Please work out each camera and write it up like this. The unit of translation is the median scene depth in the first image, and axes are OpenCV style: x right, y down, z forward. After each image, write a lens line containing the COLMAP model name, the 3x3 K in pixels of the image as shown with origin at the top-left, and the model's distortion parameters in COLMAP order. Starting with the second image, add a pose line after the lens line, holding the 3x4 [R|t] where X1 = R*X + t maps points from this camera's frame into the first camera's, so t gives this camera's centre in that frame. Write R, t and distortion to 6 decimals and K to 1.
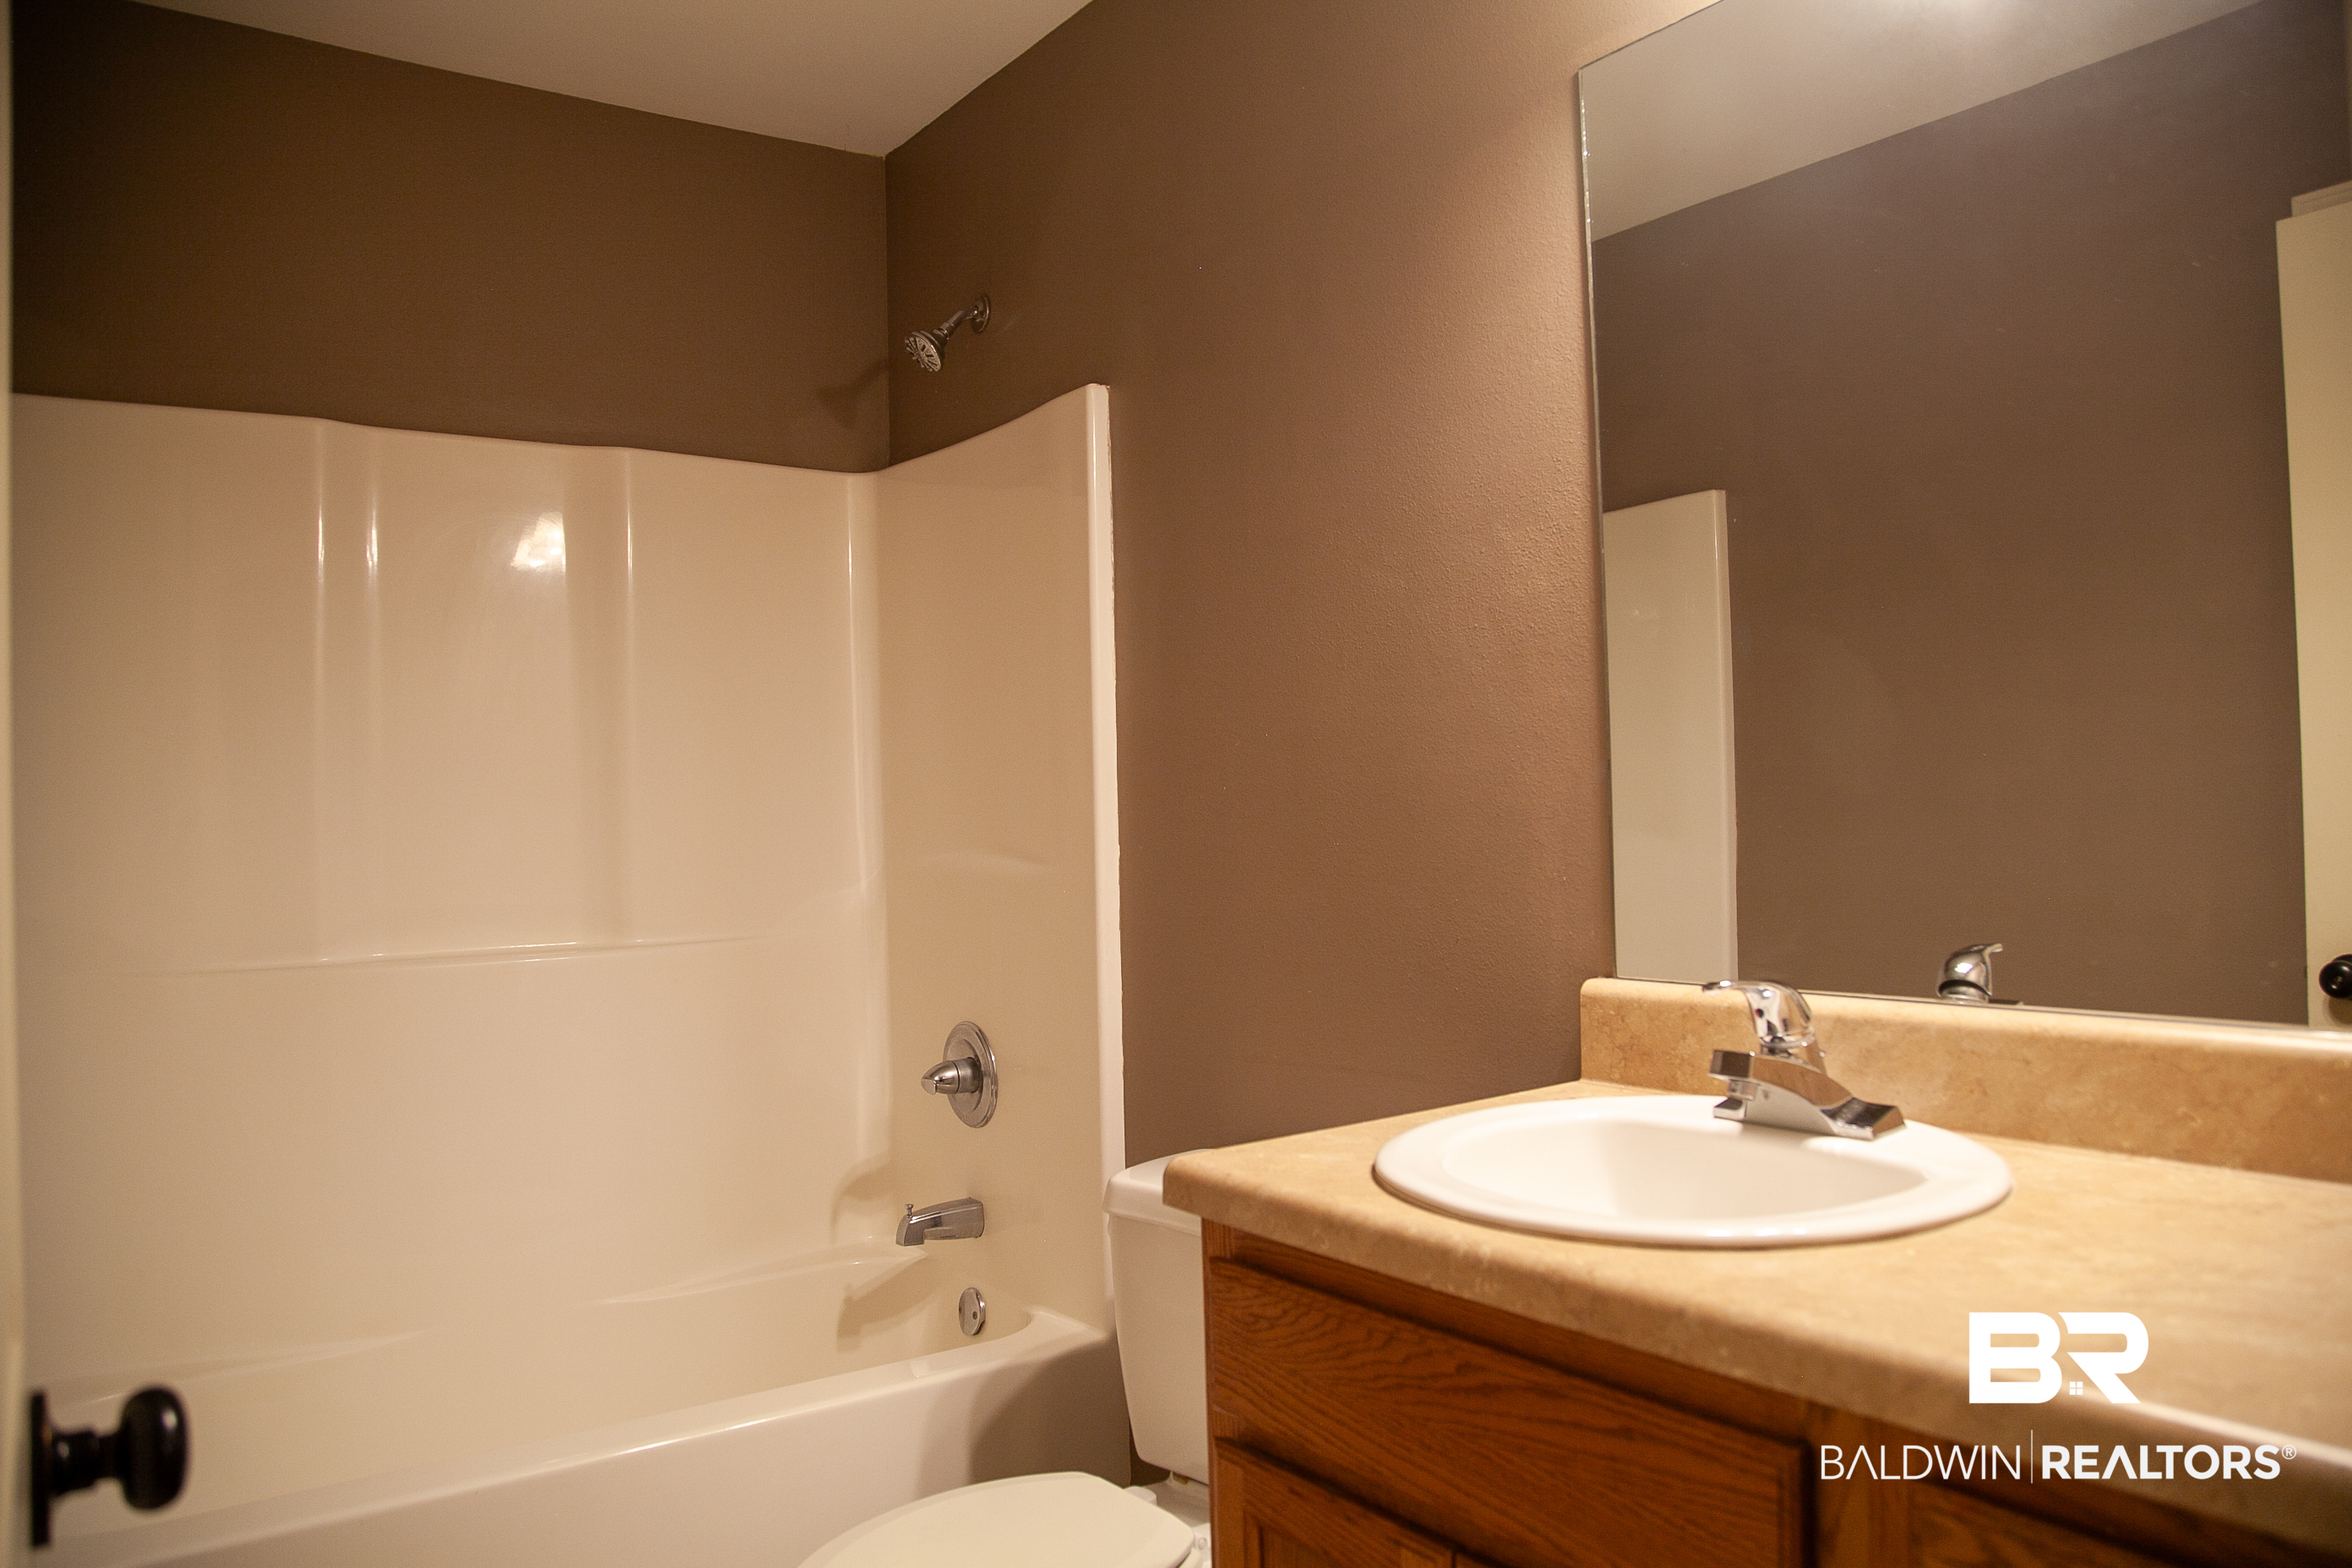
lens RADIAL K [[1634.2, 0, 1177.9], [0, 1634.2, 789.4], [0, 0, 1]] dist [0.003073, 0.000189]
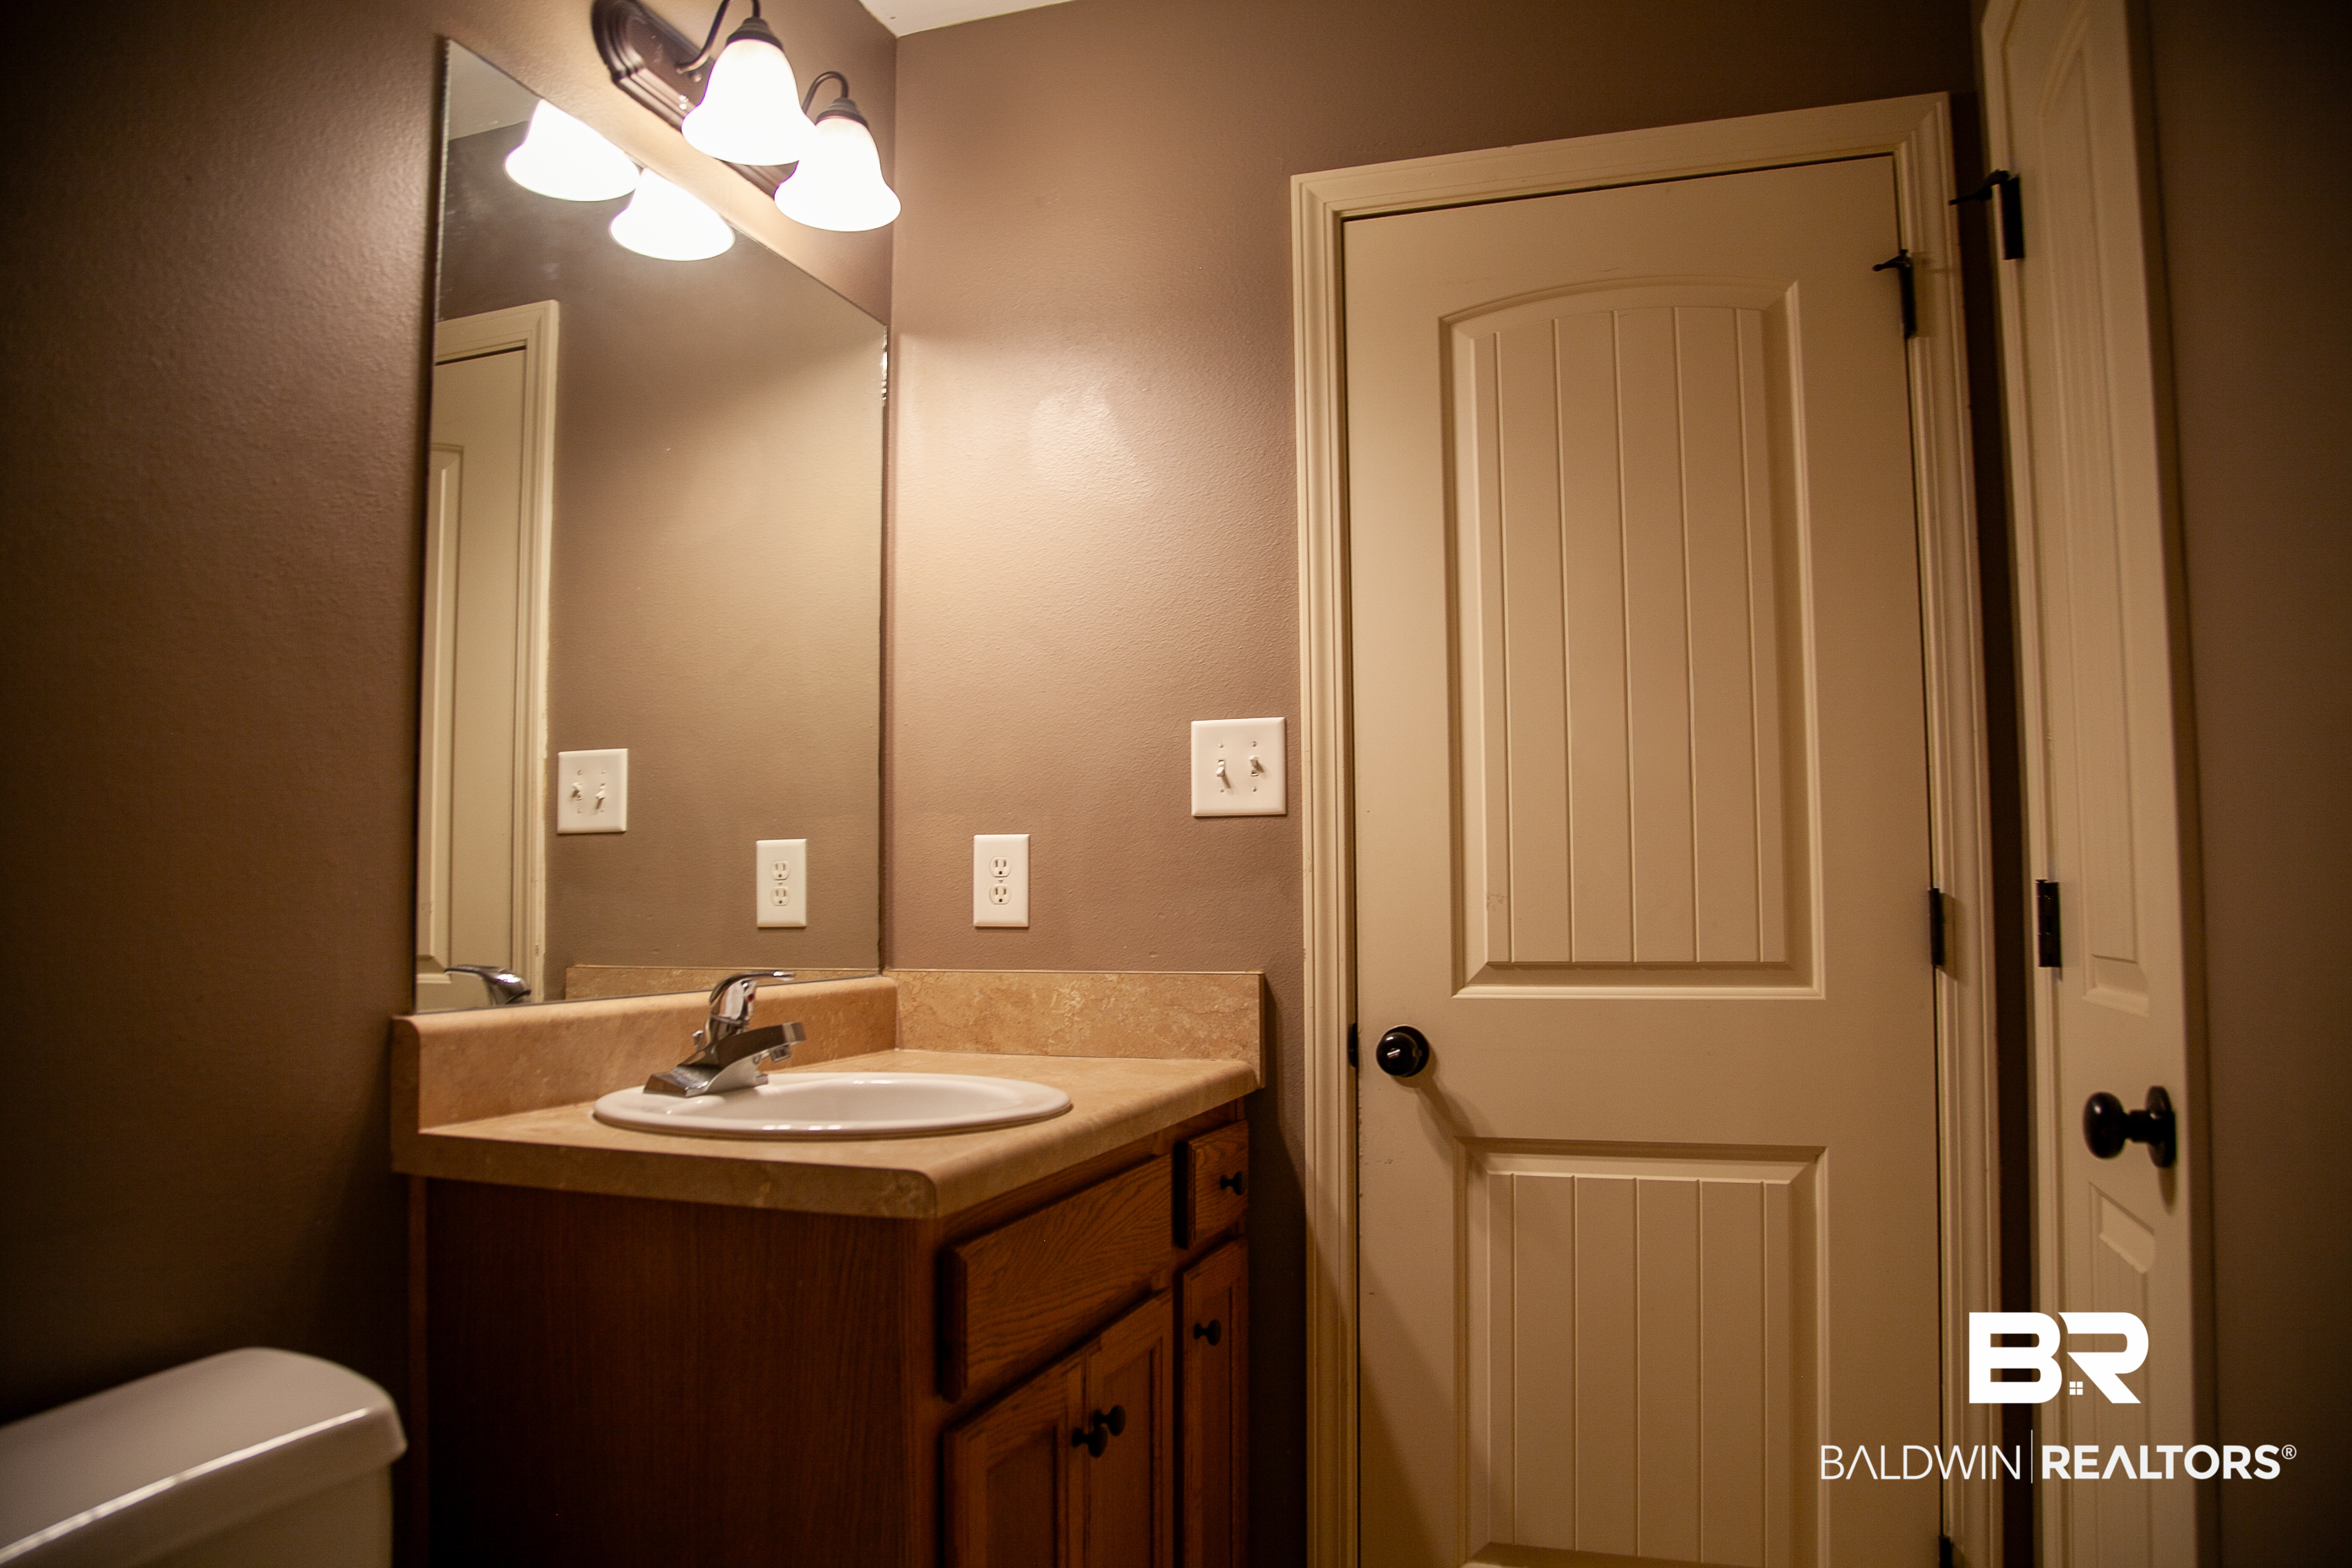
lens RADIAL K [[1634.2, 0, 1178.7], [0, 1634.2, 784.8], [0, 0, 1]] dist [0.003073, 0.000189]
pose [[-0.585439, 0.085070, 0.806241, -0.759762], [-0.002829, 0.994259, -0.106963, 0.088018], [-0.810711, -0.064901, -0.581837, 1.246566]]
